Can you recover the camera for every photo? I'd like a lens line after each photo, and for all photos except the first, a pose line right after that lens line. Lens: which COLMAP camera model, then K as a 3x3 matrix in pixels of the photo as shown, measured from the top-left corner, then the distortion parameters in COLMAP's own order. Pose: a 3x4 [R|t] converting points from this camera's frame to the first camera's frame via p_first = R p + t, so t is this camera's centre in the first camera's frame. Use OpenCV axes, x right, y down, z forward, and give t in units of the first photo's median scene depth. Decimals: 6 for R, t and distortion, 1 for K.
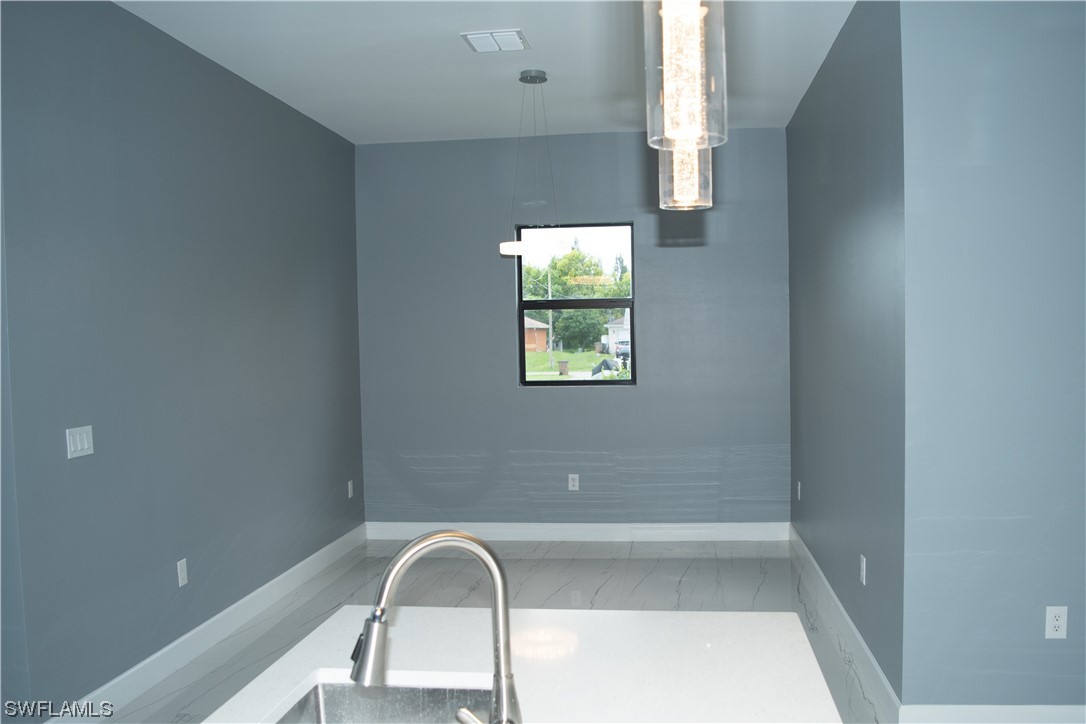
lens RADIAL K [[898.2, 0, 540.9], [0, 898.2, 374.4], [0, 0, 1]] dist [-0.078685, 0.005237]
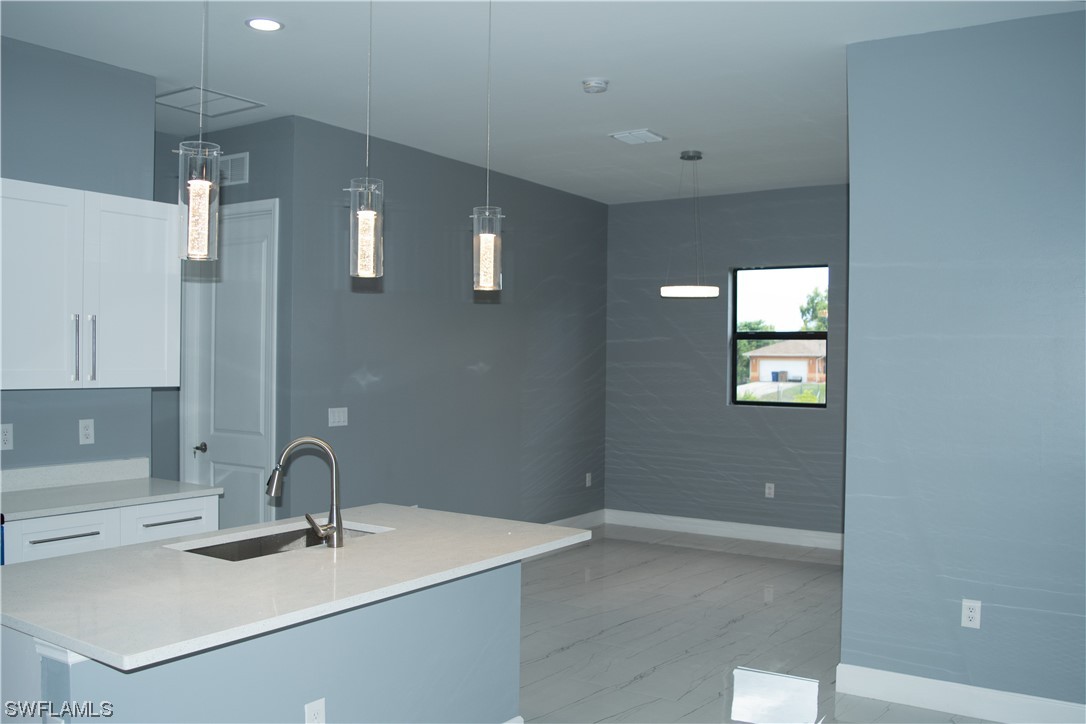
lens RADIAL K [[898.2, 0, 540.9], [0, 898.2, 374.4], [0, 0, 1]] dist [-0.078685, 0.005237]
pose [[0.892913, 0.034712, -0.448889, 0.287394], [-0.046724, 0.998784, -0.015707, 0.003713], [0.447798, 0.034998, 0.893450, -0.161009]]
